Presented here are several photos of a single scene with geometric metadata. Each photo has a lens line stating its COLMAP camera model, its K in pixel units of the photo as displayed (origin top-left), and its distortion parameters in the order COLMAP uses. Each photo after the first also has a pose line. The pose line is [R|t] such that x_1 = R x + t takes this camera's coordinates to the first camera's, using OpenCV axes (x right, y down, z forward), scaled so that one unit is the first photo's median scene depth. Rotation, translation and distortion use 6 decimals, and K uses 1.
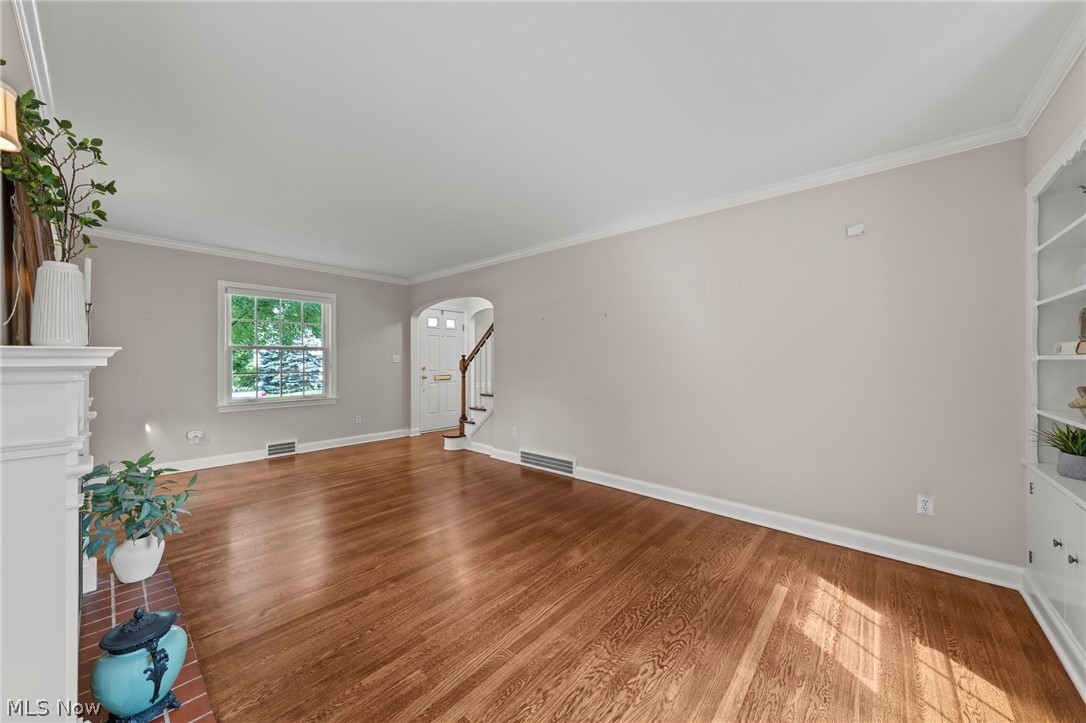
lens RADIAL K [[385.7, 0, 541.6], [0, 385.7, 360.9], [0, 0, 1]] dist [-0.006940, 0.000062]
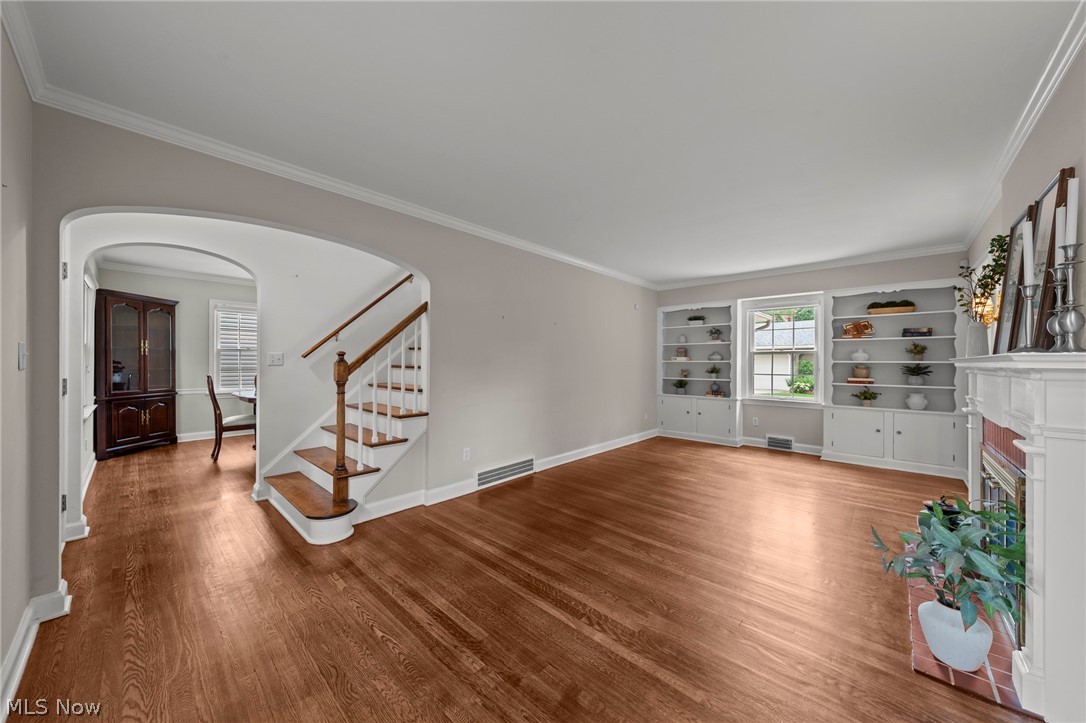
lens RADIAL K [[385.7, 0, 540.1], [0, 385.7, 363.2], [0, 0, 1]] dist [-0.006940, 0.000062]
pose [[0.025070, -0.004857, 0.999674, -0.886894], [0.000481, 0.999988, 0.004846, -0.002674], [-0.999686, 0.000360, 0.025072, 0.873469]]
